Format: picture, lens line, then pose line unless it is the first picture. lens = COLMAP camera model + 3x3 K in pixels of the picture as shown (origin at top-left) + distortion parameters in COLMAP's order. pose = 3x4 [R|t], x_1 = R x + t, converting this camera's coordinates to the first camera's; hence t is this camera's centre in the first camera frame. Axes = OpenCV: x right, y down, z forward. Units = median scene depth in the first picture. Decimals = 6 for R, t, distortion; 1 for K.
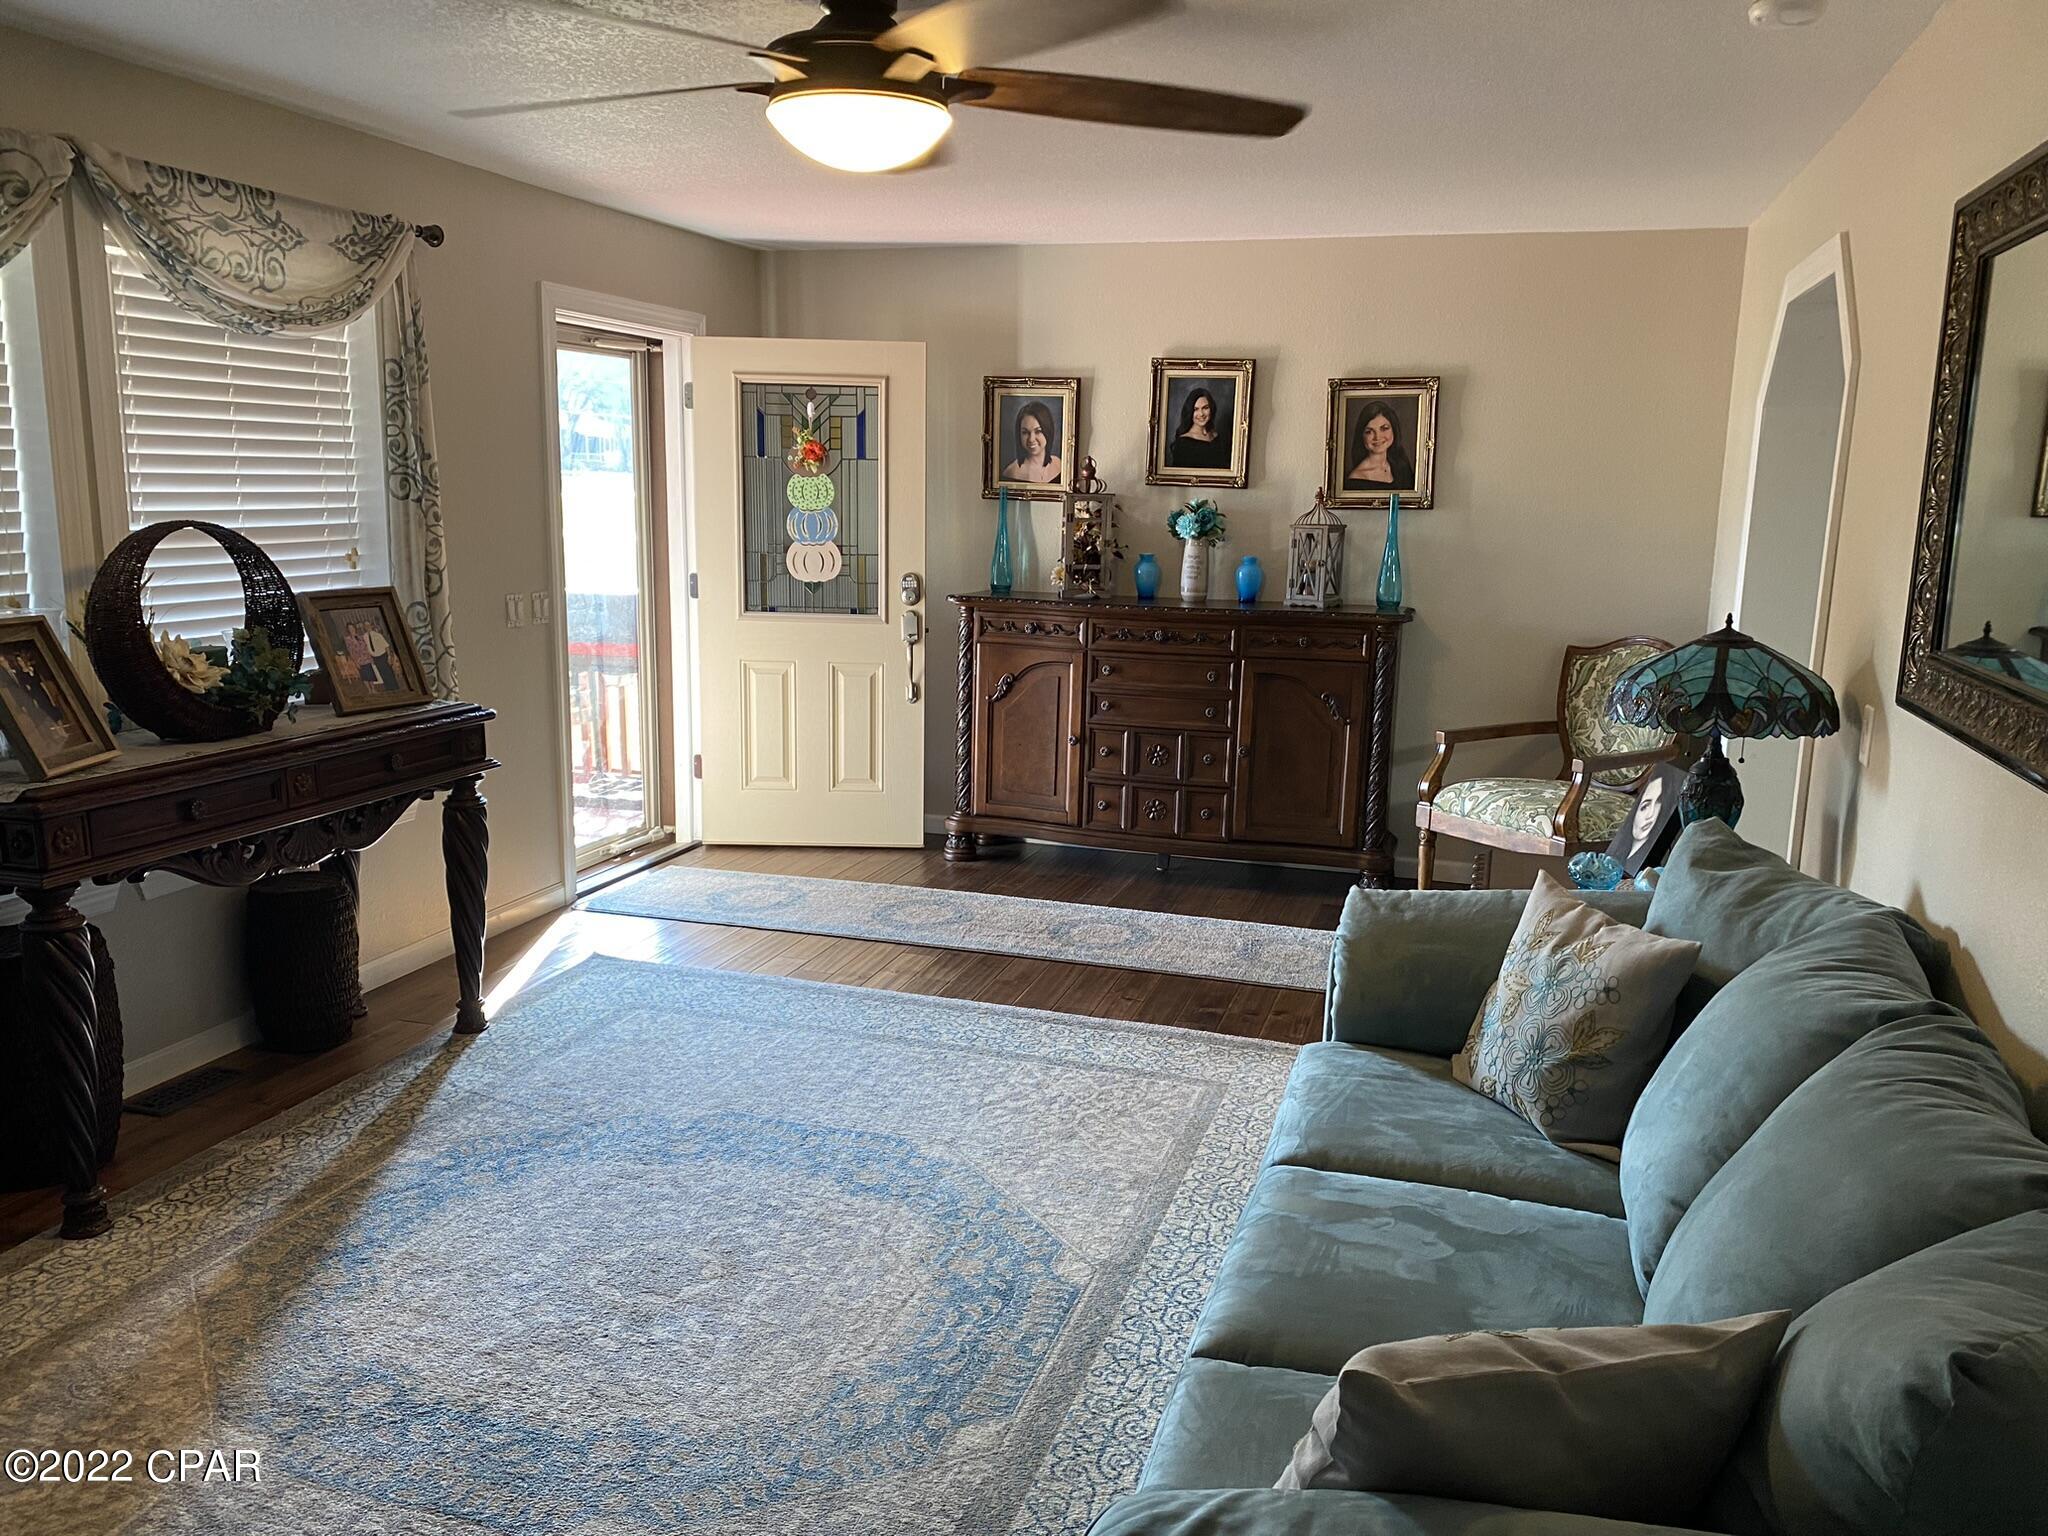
lens RADIAL K [[1540.6, 0, 1024.0], [0, 1540.6, 768.0], [0, 0, 1]] dist [-0.000662, -0.000629]
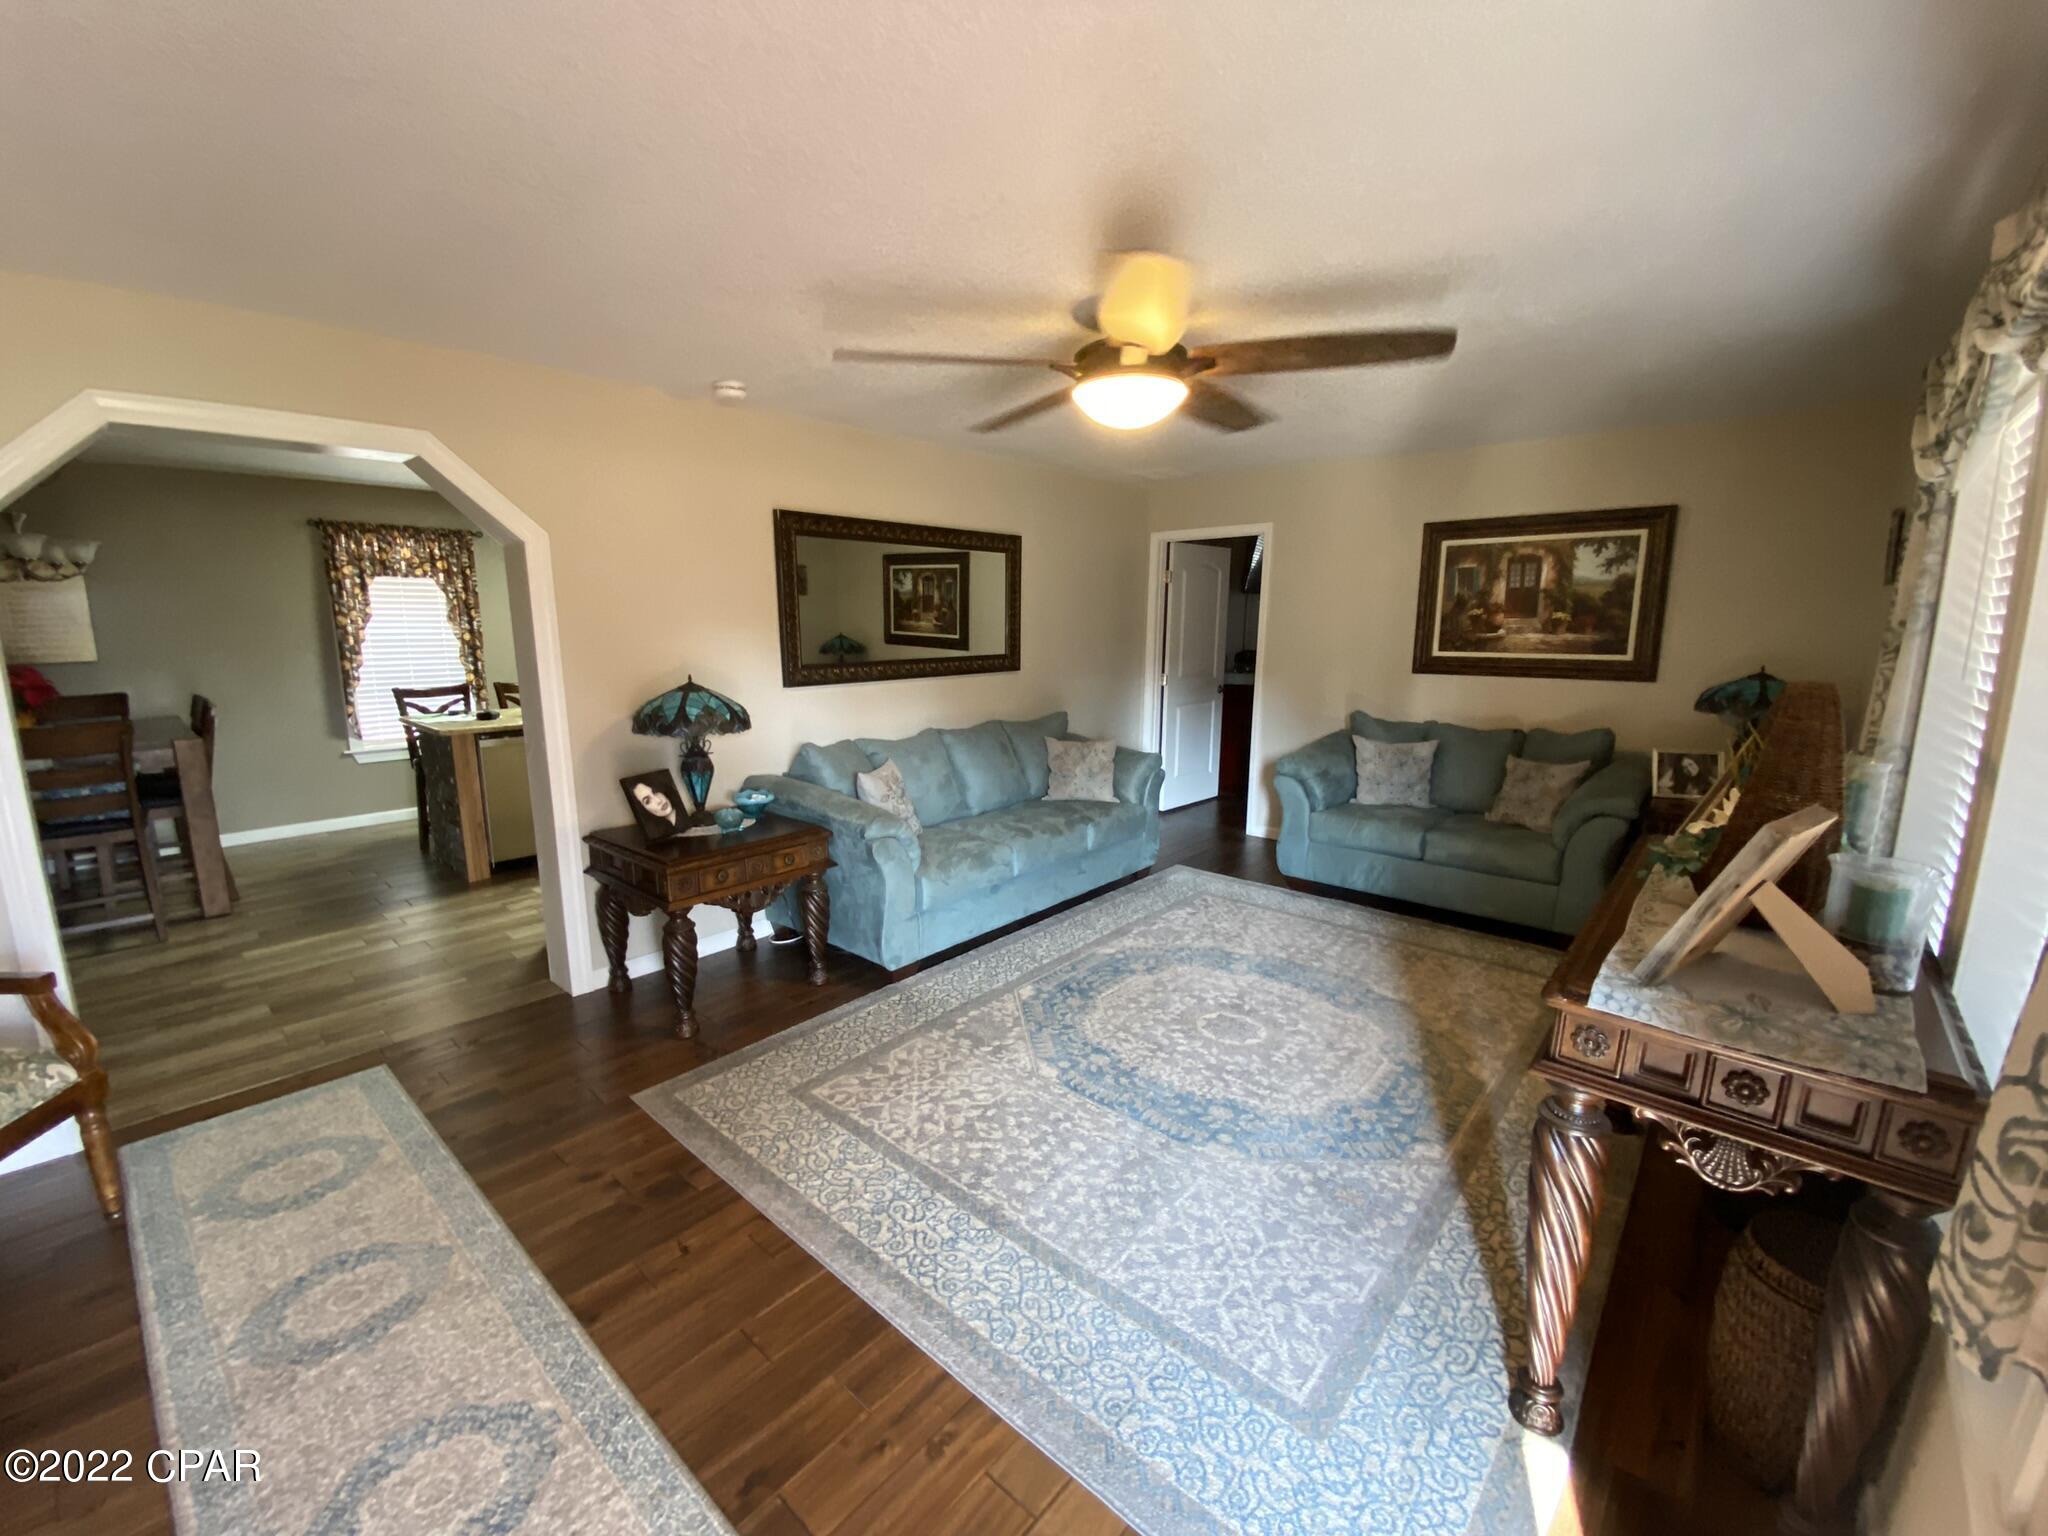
lens RADIAL K [[829.5, 0, 1024.0], [0, 829.5, 768.0], [0, 0, 1]] dist [-0.000083, -0.000027]
pose [[-0.915554, -0.093954, 0.391067, -0.333678], [0.058667, 0.930735, 0.360959, -0.321969], [-0.397893, 0.353420, -0.846626, 1.649295]]
